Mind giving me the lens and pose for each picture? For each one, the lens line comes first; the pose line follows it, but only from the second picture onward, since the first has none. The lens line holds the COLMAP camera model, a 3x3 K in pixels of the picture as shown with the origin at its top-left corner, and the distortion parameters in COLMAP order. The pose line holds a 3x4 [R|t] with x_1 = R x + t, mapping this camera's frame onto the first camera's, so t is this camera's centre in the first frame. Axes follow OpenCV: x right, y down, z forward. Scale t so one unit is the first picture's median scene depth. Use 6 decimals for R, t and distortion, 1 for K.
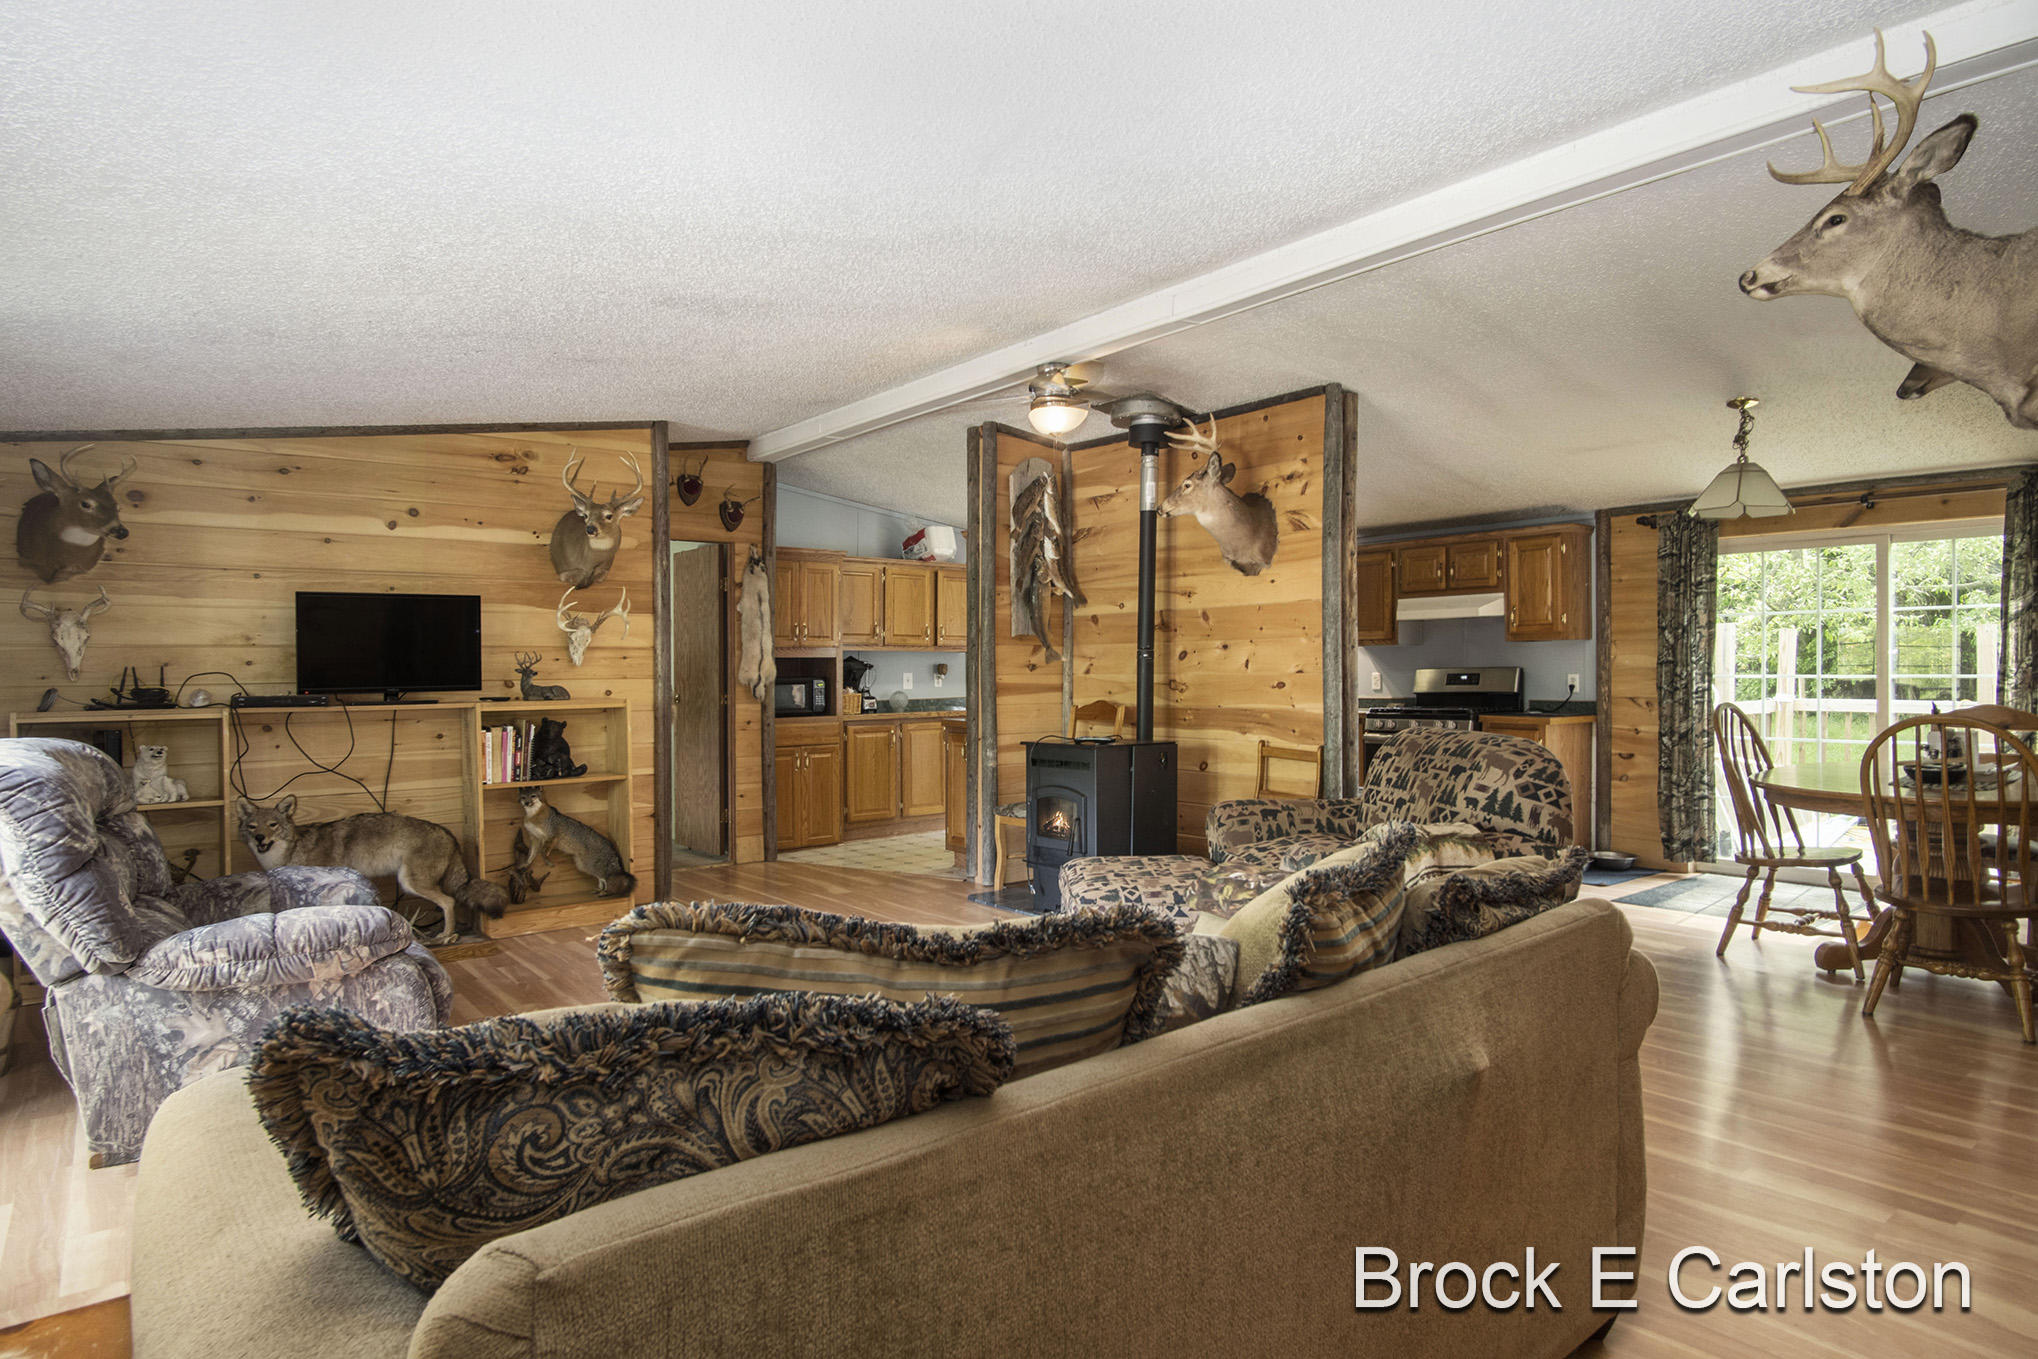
lens RADIAL K [[1119.6, 0, 1006.2], [0, 1119.6, 697.8], [0, 0, 1]] dist [-0.036296, 0.002019]
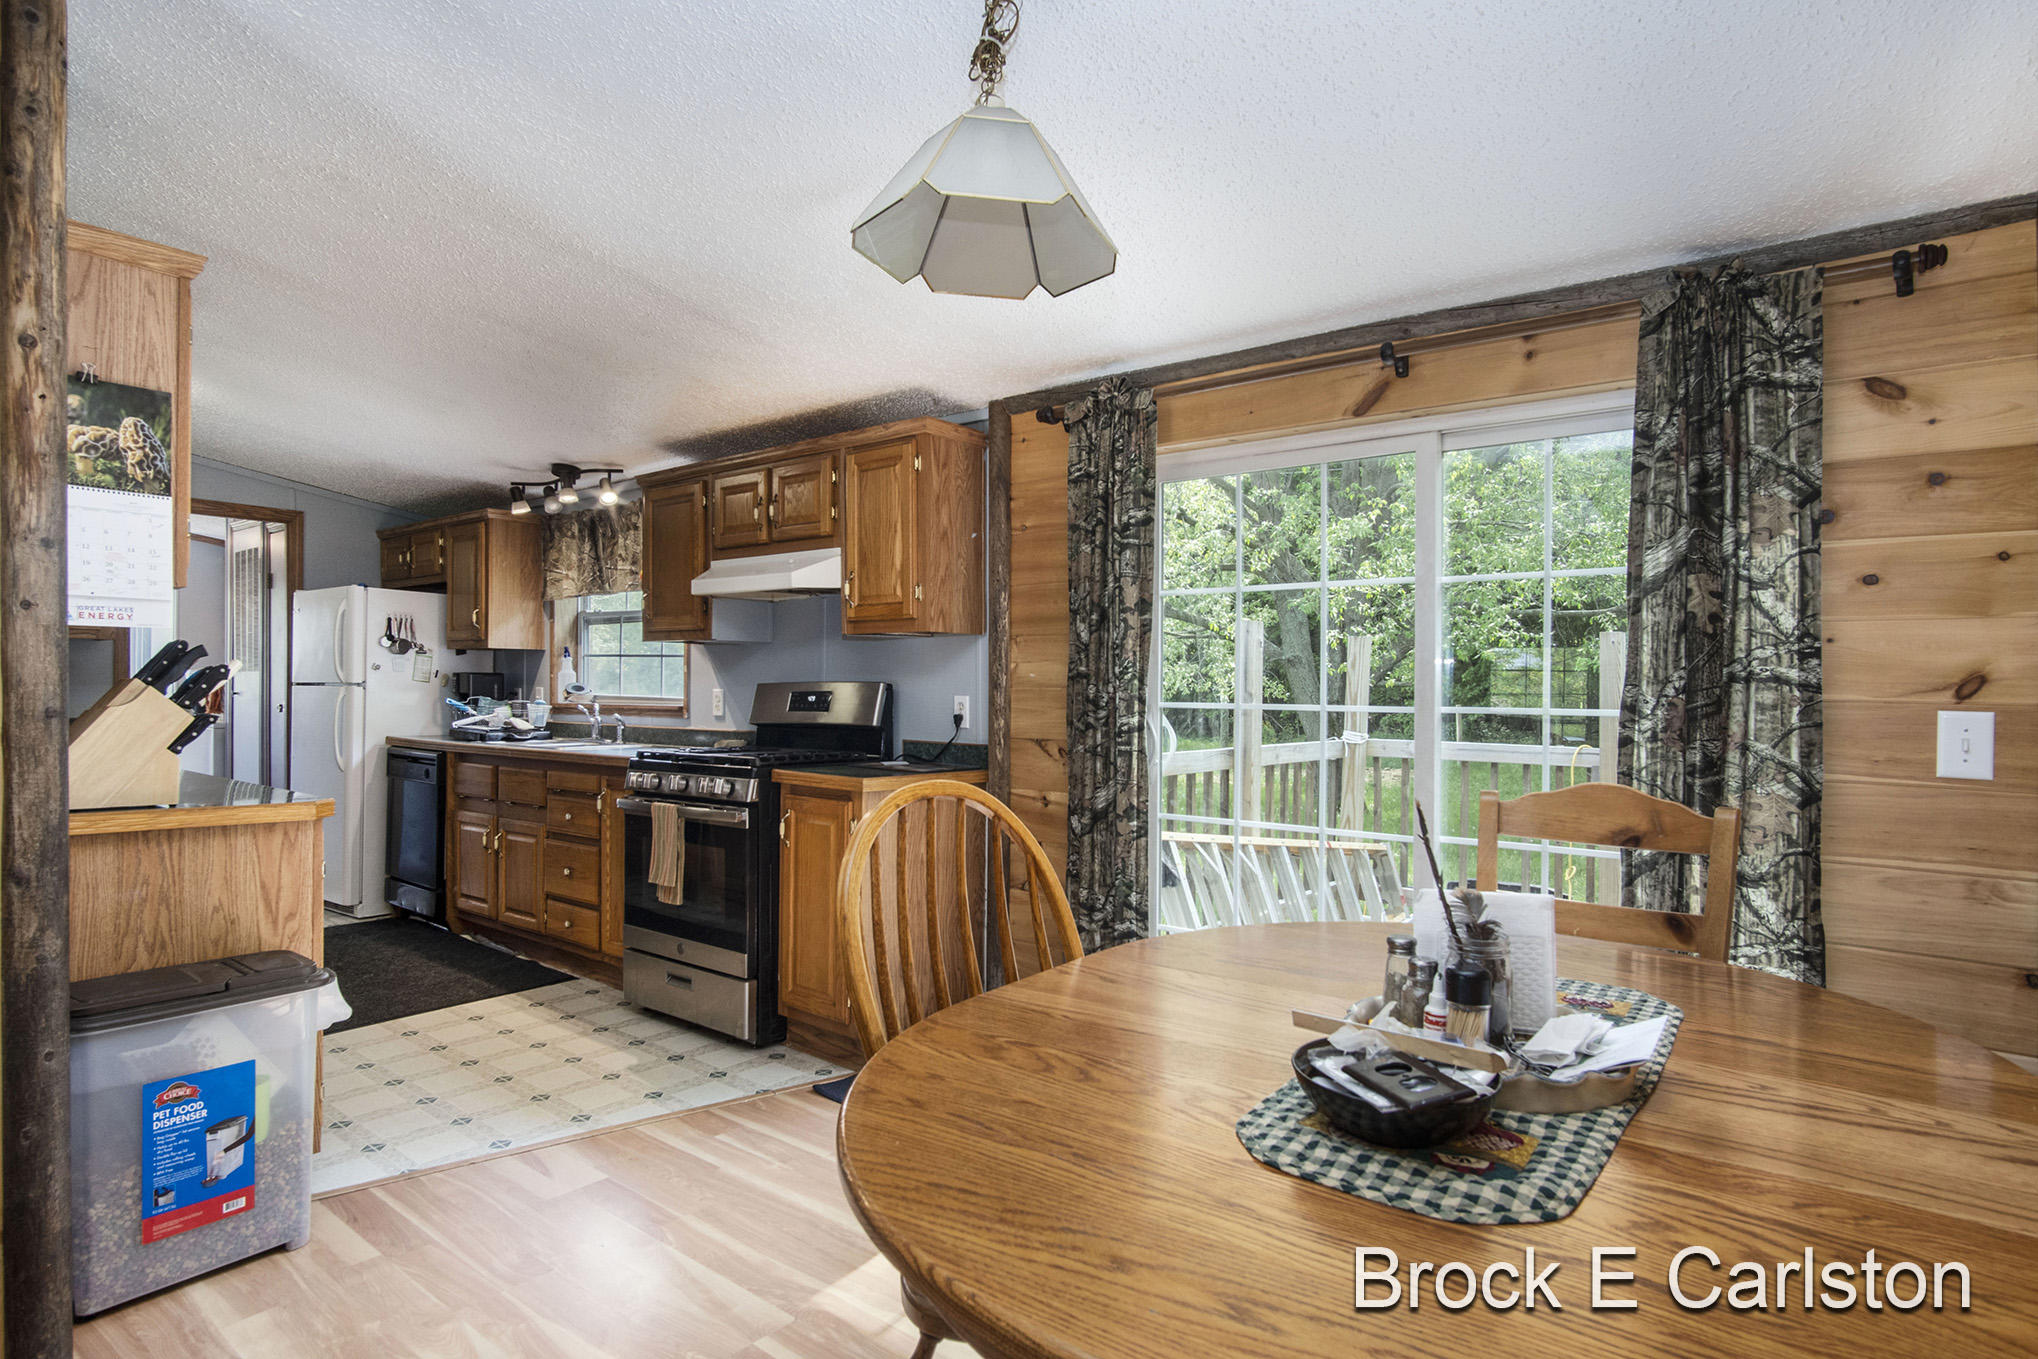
lens RADIAL K [[1119.6, 0, 999.9], [0, 1119.6, 702.7], [0, 0, 1]] dist [-0.036296, 0.002019]
pose [[0.976529, 0.017063, 0.214709, 0.411863], [-0.014916, 0.999821, -0.011615, -0.011639], [-0.214869, 0.008140, 0.976609, 0.444487]]
